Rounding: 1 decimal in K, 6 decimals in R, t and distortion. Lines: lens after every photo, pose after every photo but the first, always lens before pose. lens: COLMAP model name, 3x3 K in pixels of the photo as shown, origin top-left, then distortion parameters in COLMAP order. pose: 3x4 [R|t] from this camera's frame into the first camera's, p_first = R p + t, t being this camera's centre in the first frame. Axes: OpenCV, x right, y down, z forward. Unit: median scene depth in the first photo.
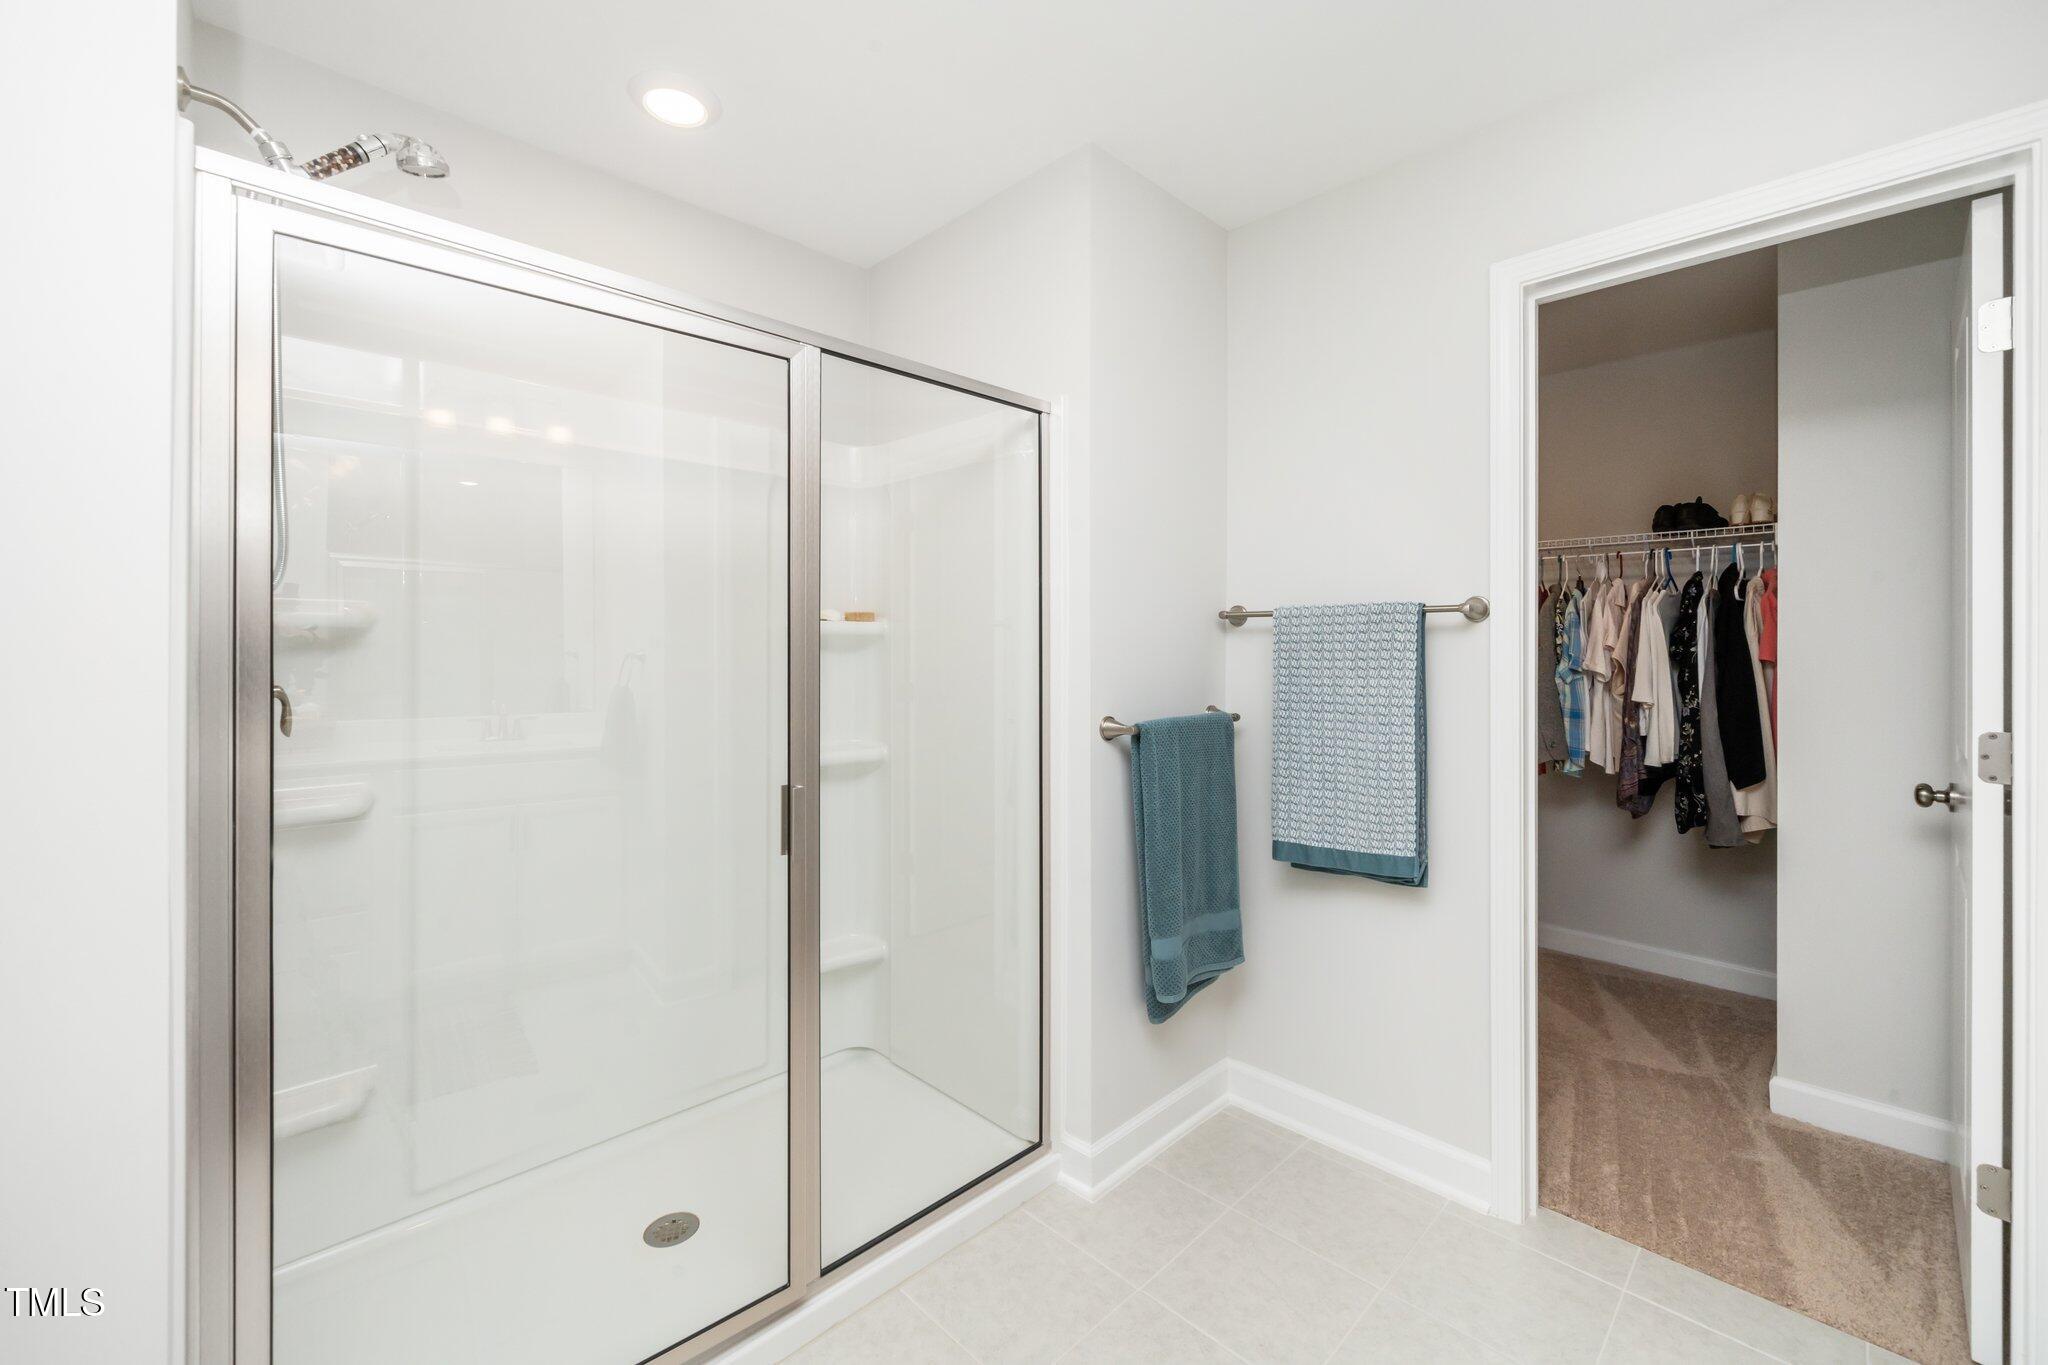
lens RADIAL K [[831.0, 0, 1020.3], [0, 831.0, 647.2], [0, 0, 1]] dist [-0.002104, -0.000034]
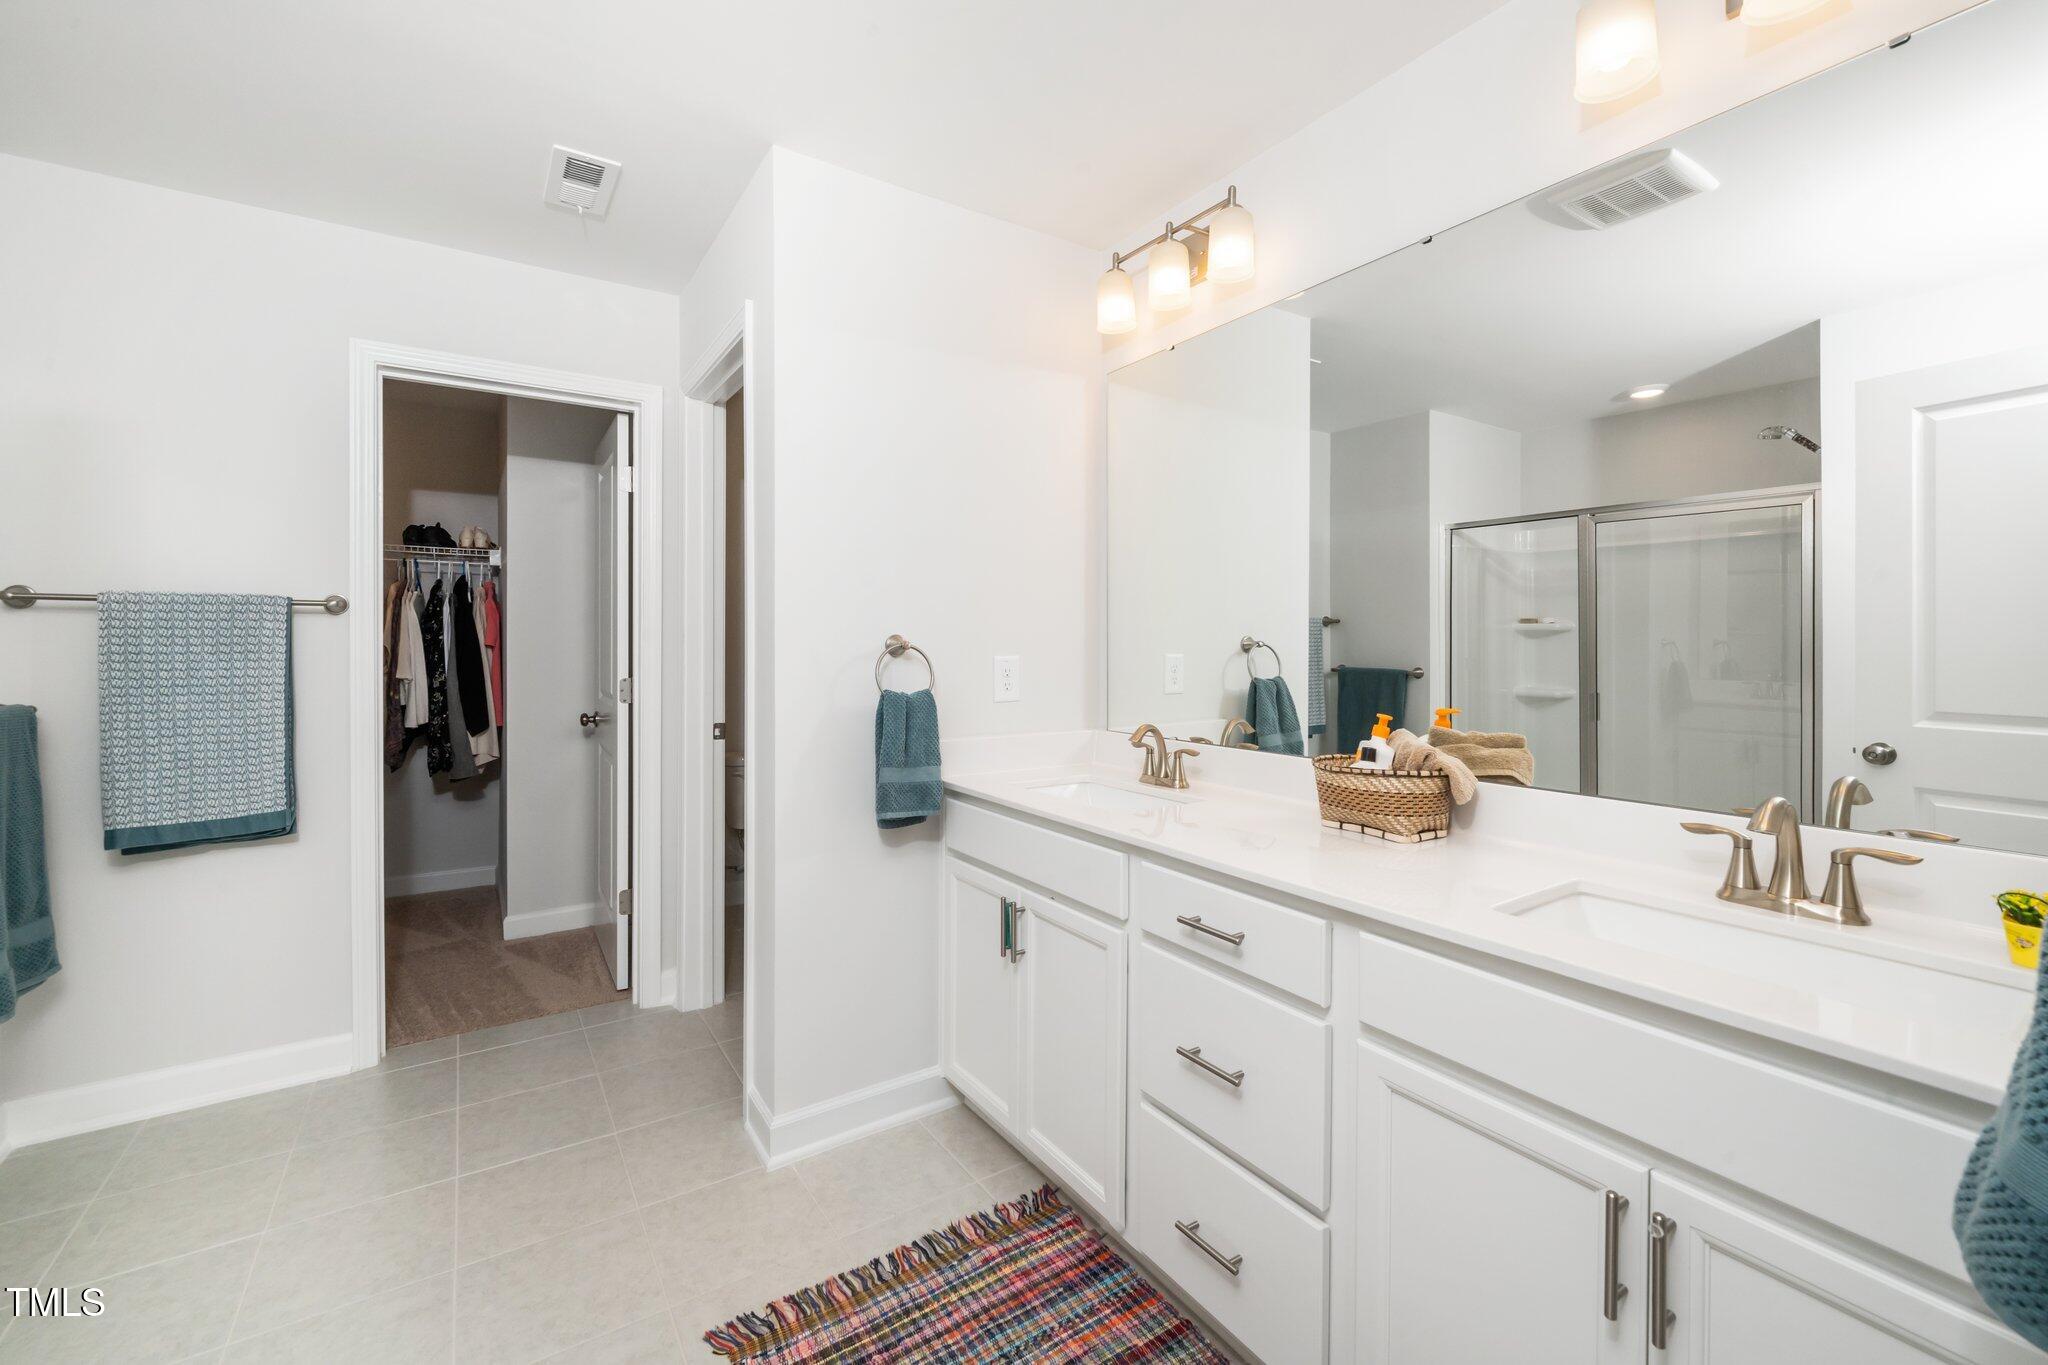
lens RADIAL K [[841.2, 0, 1022.7], [0, 841.2, 650.3], [0, 0, 1]] dist [-0.000450, 0.000044]
pose [[0.188587, -0.009981, 0.982006, -0.454989], [-0.006549, 0.999913, 0.011421, 0.002409], [-0.982035, -0.008585, 0.188506, -0.237603]]
